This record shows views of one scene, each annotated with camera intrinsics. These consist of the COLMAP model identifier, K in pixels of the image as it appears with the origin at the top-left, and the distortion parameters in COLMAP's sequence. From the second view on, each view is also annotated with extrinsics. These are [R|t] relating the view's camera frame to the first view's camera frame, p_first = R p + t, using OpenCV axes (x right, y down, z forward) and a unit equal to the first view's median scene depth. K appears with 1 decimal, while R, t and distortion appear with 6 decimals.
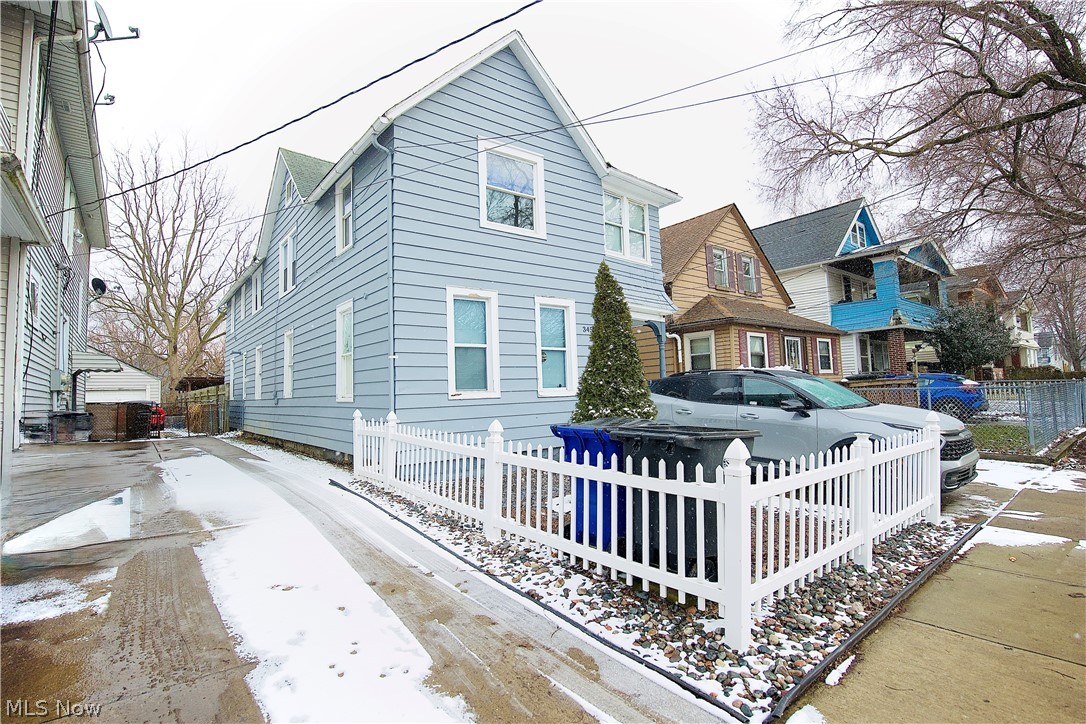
lens RADIAL K [[525.5, 0, 544.2], [0, 525.5, 359.9], [0, 0, 1]] dist [-0.041715, 0.005839]
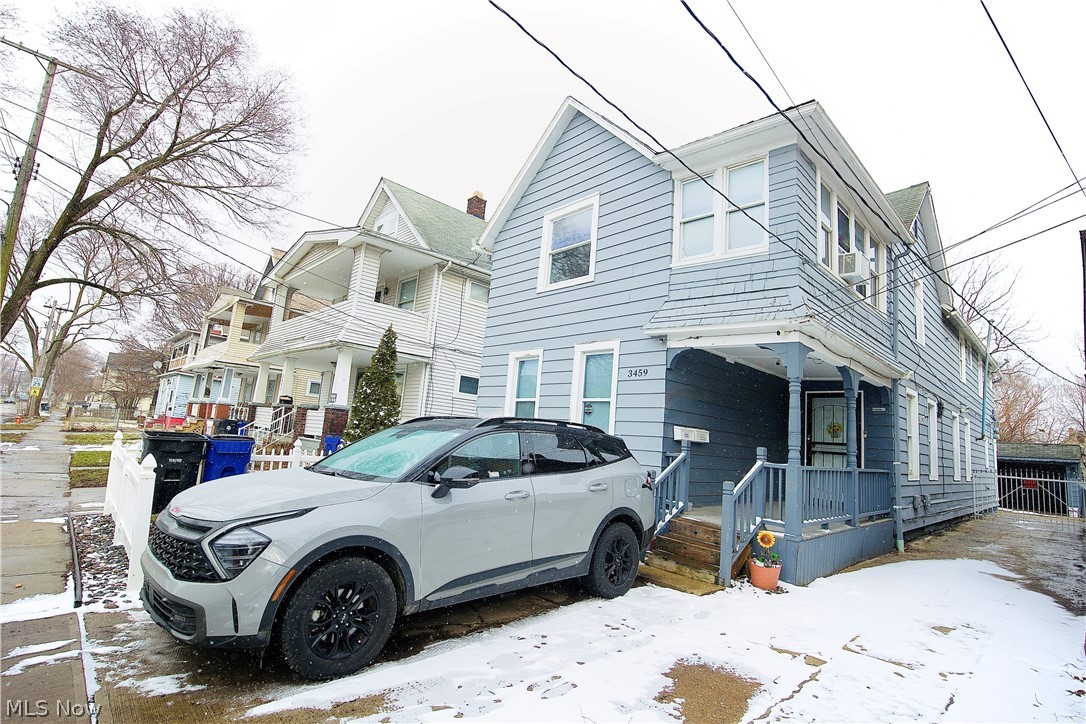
lens RADIAL K [[525.5, 0, 545.5], [0, 525.5, 361.4], [0, 0, 1]] dist [-0.041715, 0.005839]
pose [[0.094932, -0.113600, -0.988981, 0.867870], [-0.019359, 0.993069, -0.115928, 0.017822], [0.995295, 0.030151, 0.092075, 0.820005]]
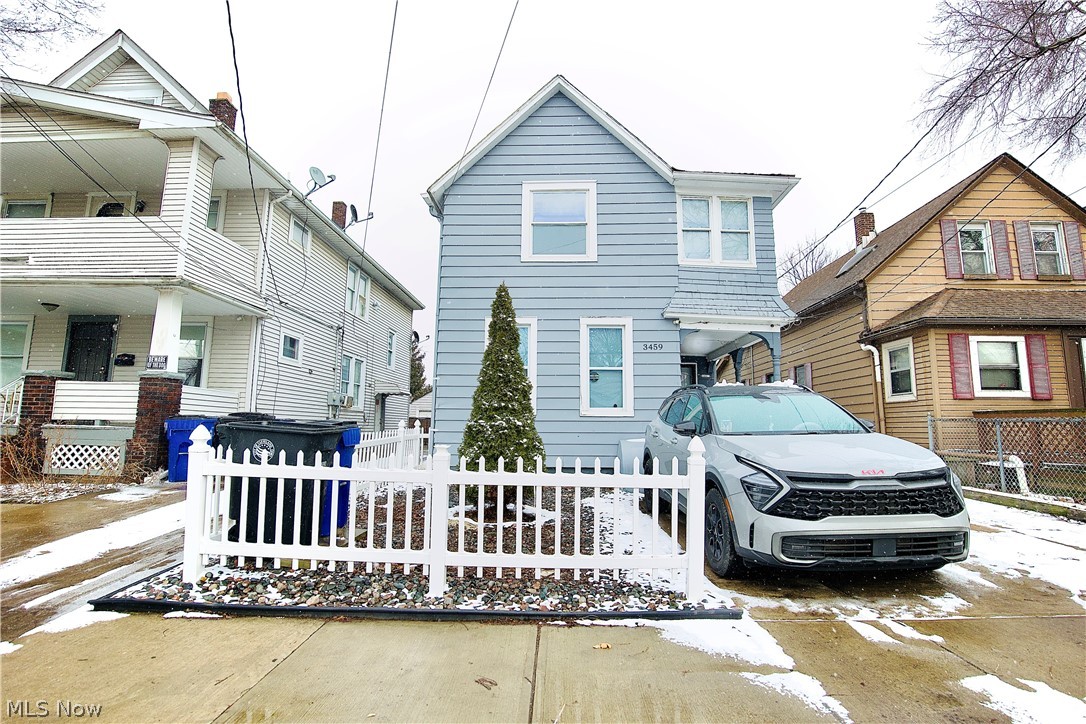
lens RADIAL K [[525.5, 0, 539.9], [0, 525.5, 362.2], [0, 0, 1]] dist [-0.041715, 0.005839]
pose [[0.765373, -0.038259, -0.642449, 0.554333], [0.007702, 0.998705, -0.050299, 0.016018], [0.643541, 0.033549, 0.764676, 0.154735]]
